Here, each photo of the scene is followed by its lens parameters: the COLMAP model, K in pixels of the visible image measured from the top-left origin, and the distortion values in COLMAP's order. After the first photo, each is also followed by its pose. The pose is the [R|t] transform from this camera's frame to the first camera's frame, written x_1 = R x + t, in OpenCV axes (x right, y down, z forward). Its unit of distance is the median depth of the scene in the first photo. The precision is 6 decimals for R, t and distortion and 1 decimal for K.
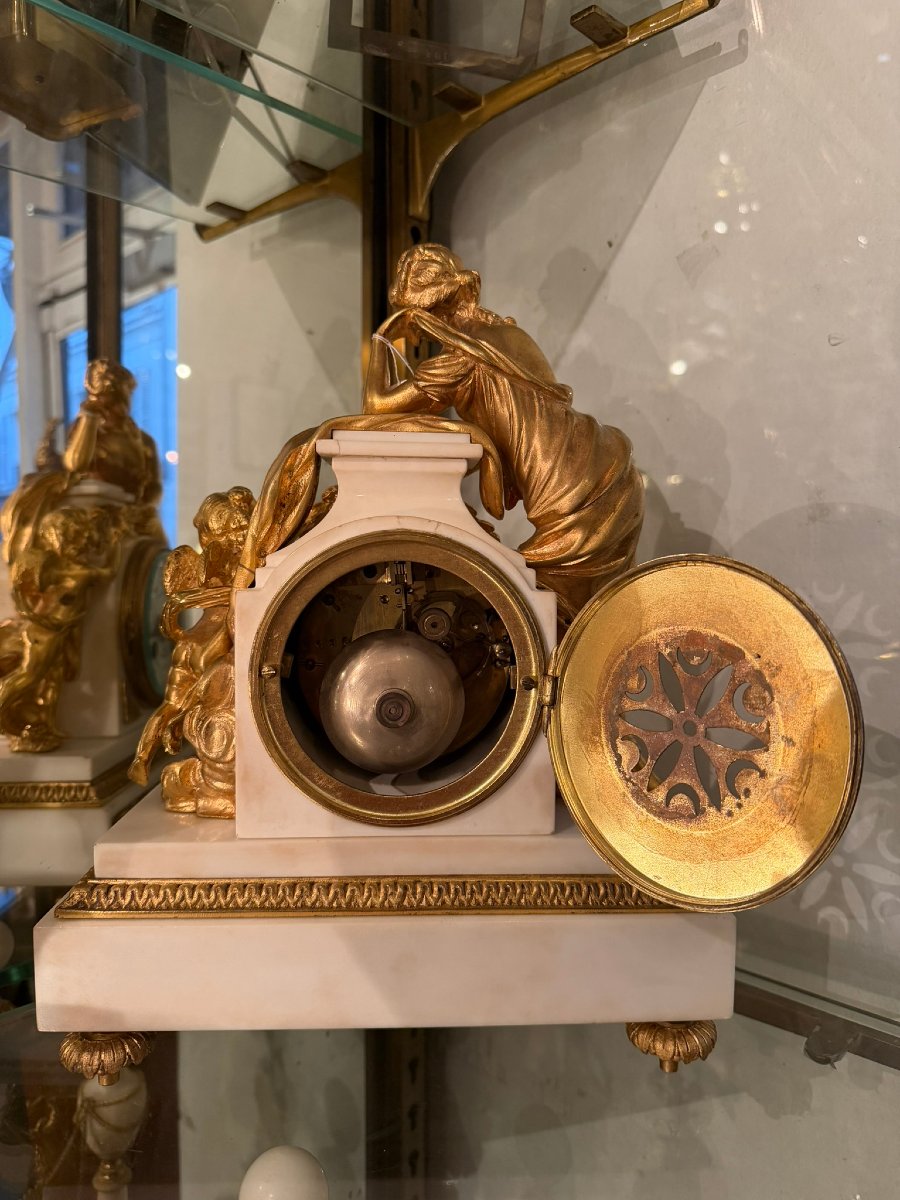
lens RADIAL K [[878.1, 0, 450.0], [0, 878.1, 602.3], [0, 0, 1]] dist [0.043408, -0.048831]
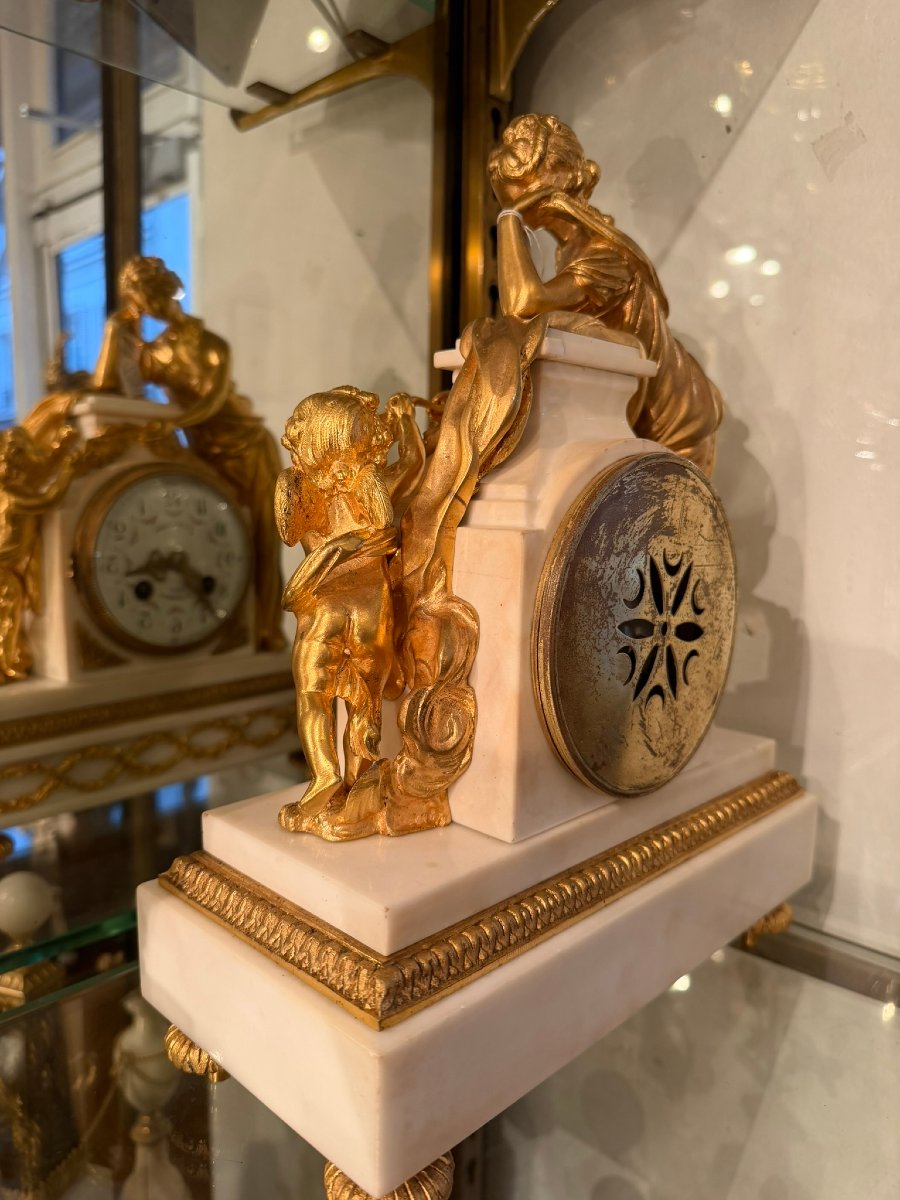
lens RADIAL K [[885.2, 0, 450.0], [0, 885.2, 600.0], [0, 0, 1]] dist [0.000383, -0.002717]
pose [[0.999892, 0.011189, 0.009514, -0.123285], [-0.011848, 0.997310, 0.072337, -0.003218], [-0.008679, -0.072442, 0.997335, 0.129475]]
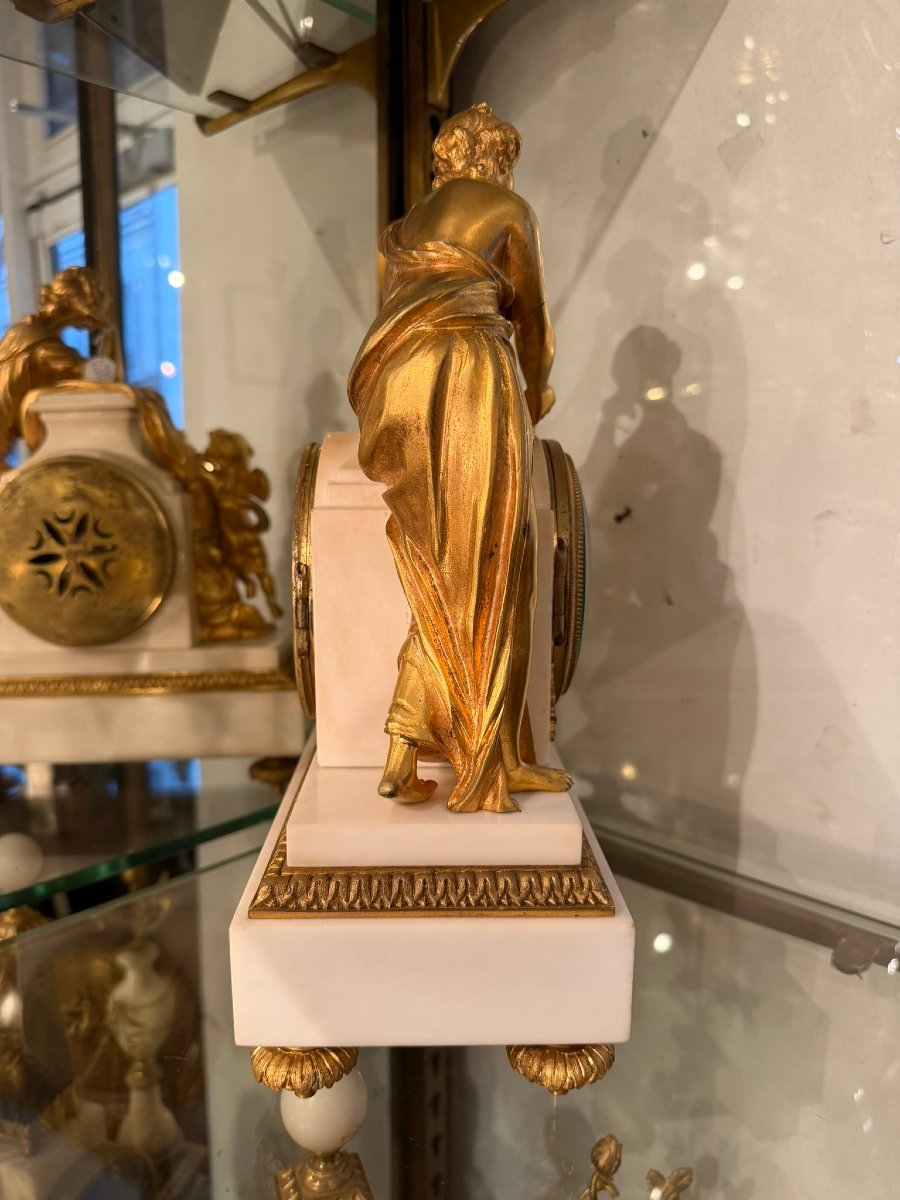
lens RADIAL K [[878.1, 0, 450.0], [0, 878.1, 602.3], [0, 0, 1]] dist [0.043408, -0.048831]
pose [[0.999991, -0.004090, -0.001183, -0.033311], [0.004183, 0.995561, 0.094029, -0.000969], [0.000794, -0.094033, 0.995569, 0.026637]]
